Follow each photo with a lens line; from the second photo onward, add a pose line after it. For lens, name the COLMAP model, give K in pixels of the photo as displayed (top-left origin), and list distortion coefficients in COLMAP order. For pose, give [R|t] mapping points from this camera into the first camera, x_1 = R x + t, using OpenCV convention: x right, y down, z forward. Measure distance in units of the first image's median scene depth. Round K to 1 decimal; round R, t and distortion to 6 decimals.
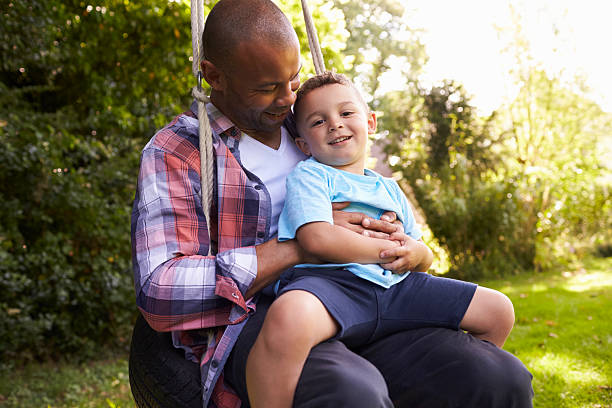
lens RADIAL K [[589.5, 0, 306.0], [0, 589.5, 204.0], [0, 0, 1]] dist [-0.095107, 0.111203]
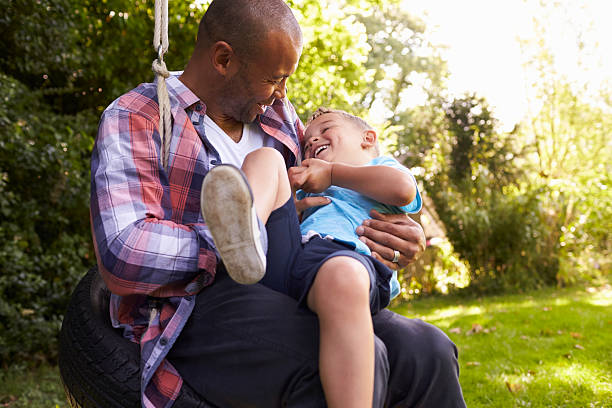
lens RADIAL K [[589.5, 0, 306.0], [0, 589.5, 204.0], [0, 0, 1]] dist [-0.095107, 0.111203]
pose [[0.999330, 0.015953, -0.032941, 0.001361], [-0.016784, 0.999544, -0.025085, 0.011836], [0.032526, 0.025621, 0.999142, 0.012383]]
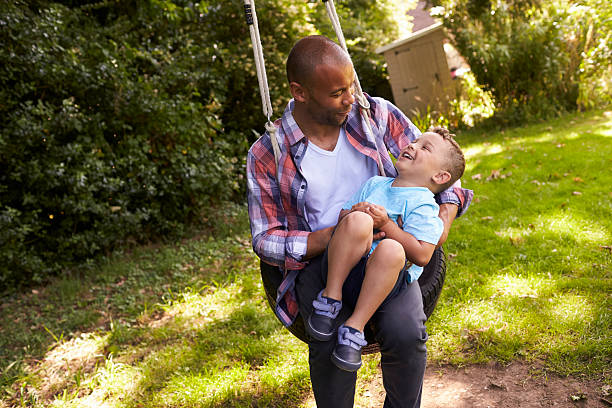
lens RADIAL K [[589.5, 0, 306.0], [0, 589.5, 204.0], [0, 0, 1]] dist [-0.095107, 0.111203]
pose [[0.991499, -0.085690, -0.097916, 0.002742], [0.109054, 0.957753, 0.266114, -0.070213], [0.070976, -0.274530, 0.958956, -0.087638]]
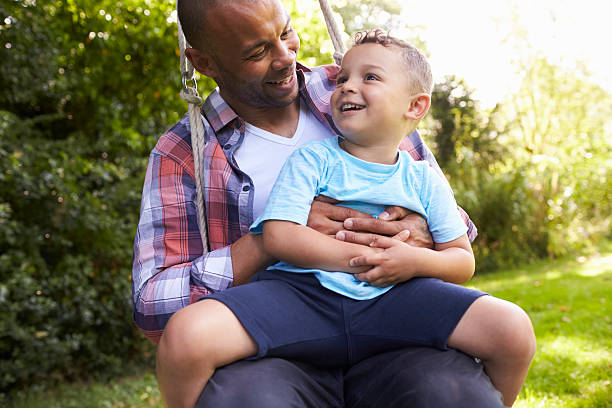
lens RADIAL K [[589.5, 0, 306.0], [0, 589.5, 204.0], [0, 0, 1]] dist [-0.095107, 0.111203]
pose [[0.996902, -0.075671, -0.021467, 0.003876], [0.075475, 0.997099, -0.009813, -0.000589], [0.022147, 0.008163, 0.999721, -0.017610]]
